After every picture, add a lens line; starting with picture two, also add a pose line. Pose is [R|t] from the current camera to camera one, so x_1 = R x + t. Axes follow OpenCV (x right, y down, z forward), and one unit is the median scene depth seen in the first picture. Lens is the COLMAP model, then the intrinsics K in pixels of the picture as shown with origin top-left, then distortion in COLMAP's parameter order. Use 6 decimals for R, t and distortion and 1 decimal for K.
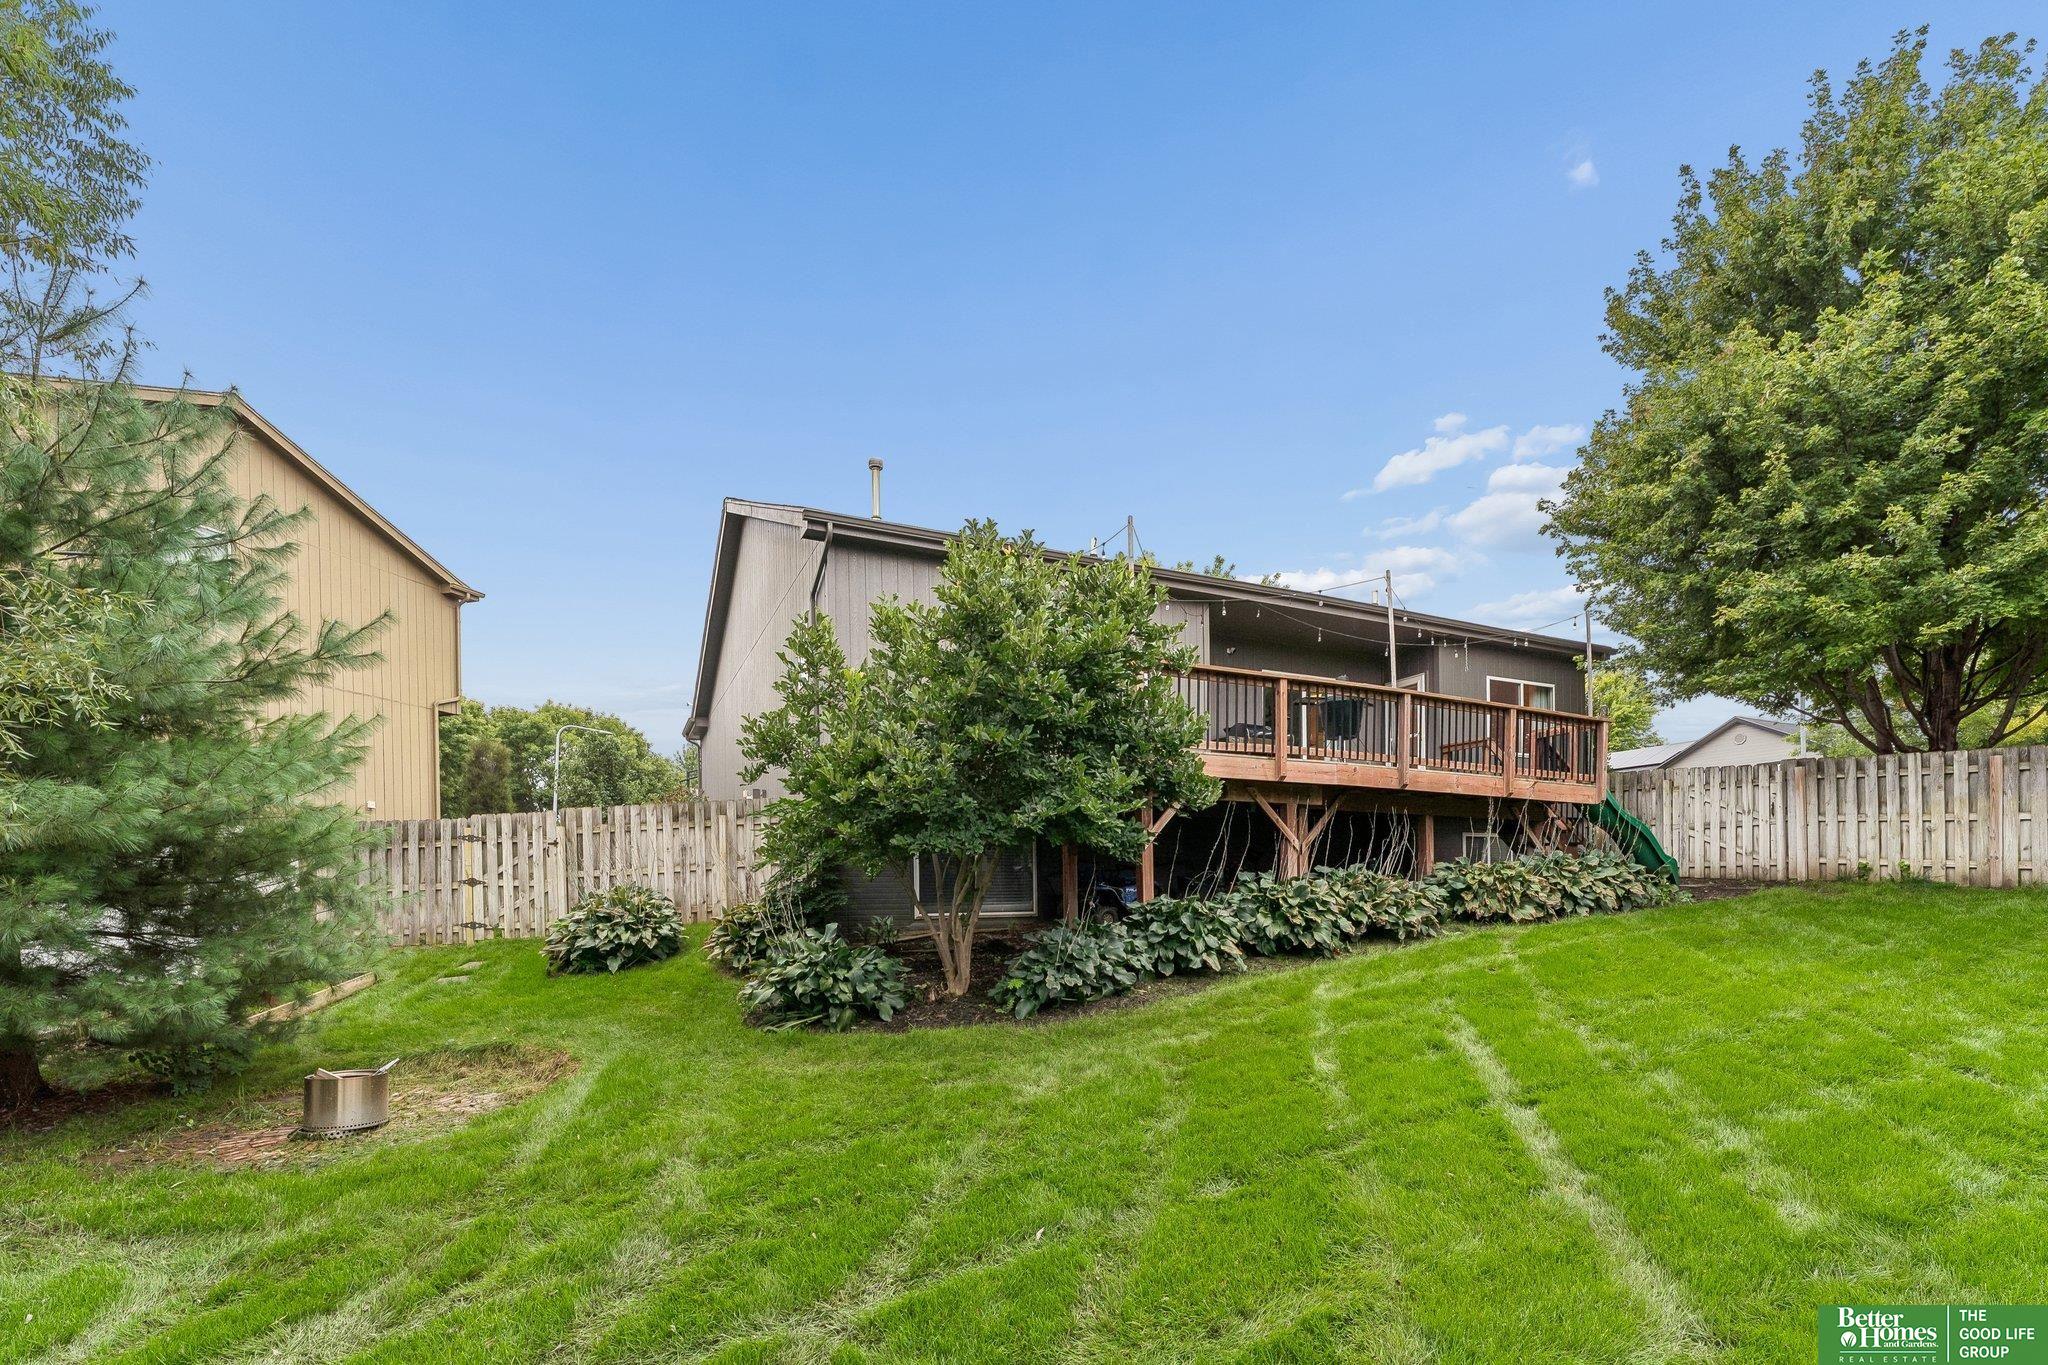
lens RADIAL K [[827.7, 0, 1027.5], [0, 827.7, 683.0], [0, 0, 1]] dist [-0.000772, 0.000064]
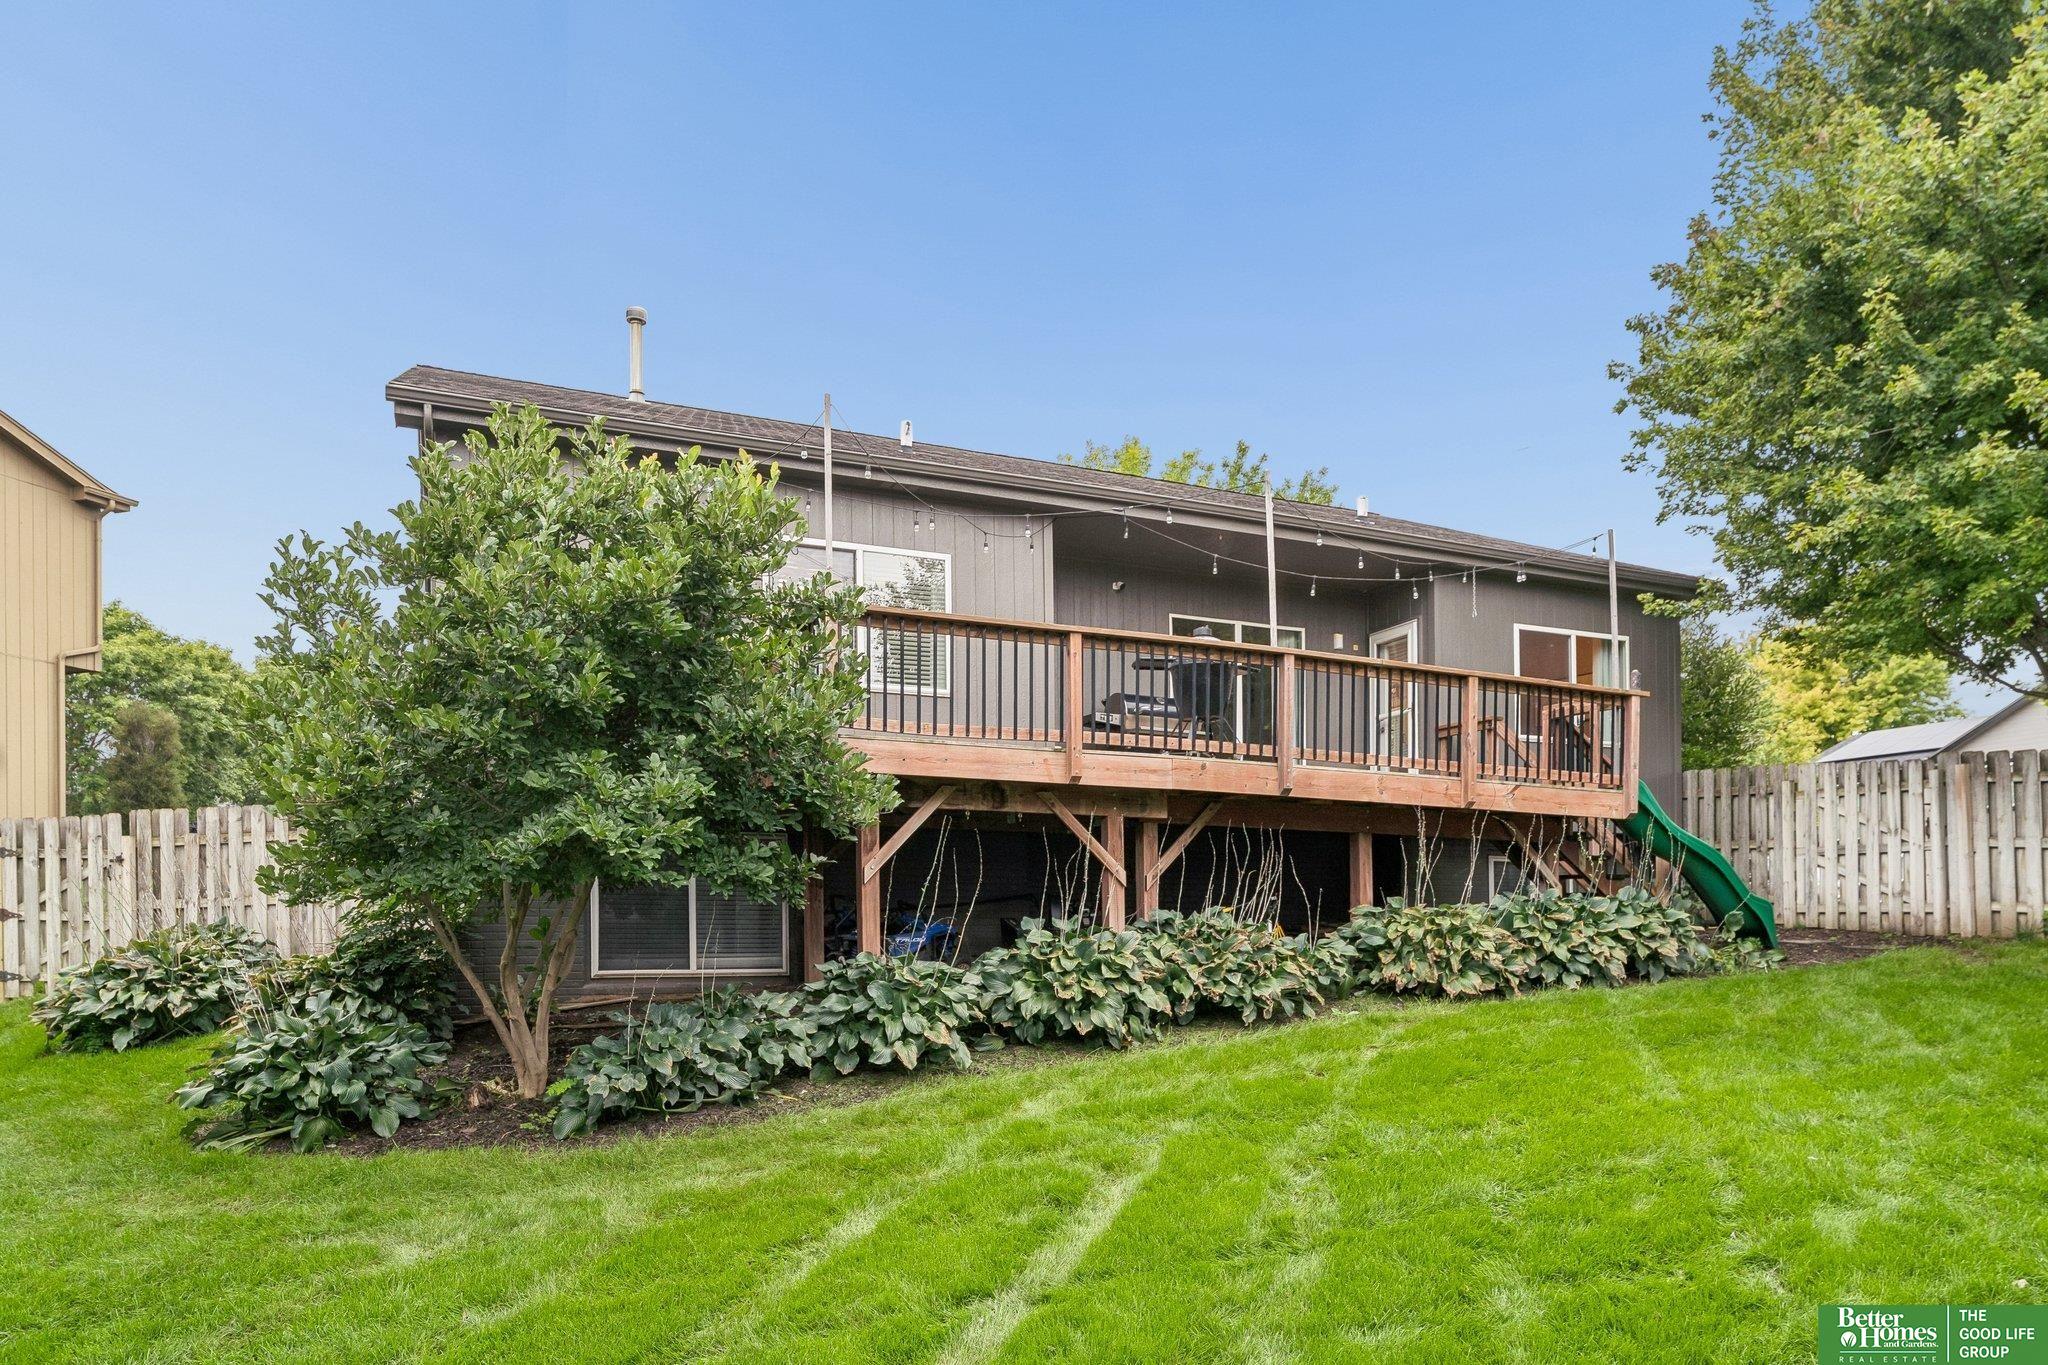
lens RADIAL K [[1185.3, 0, 1030.2], [0, 1185.3, 611.7], [0, 0, 1]] dist [0.001424, 0.000849]
pose [[0.999263, 0.002938, -0.038283, 0.270729], [-0.003279, 0.999955, -0.008869, -0.011792], [0.038255, 0.008988, 0.999228, 0.027113]]
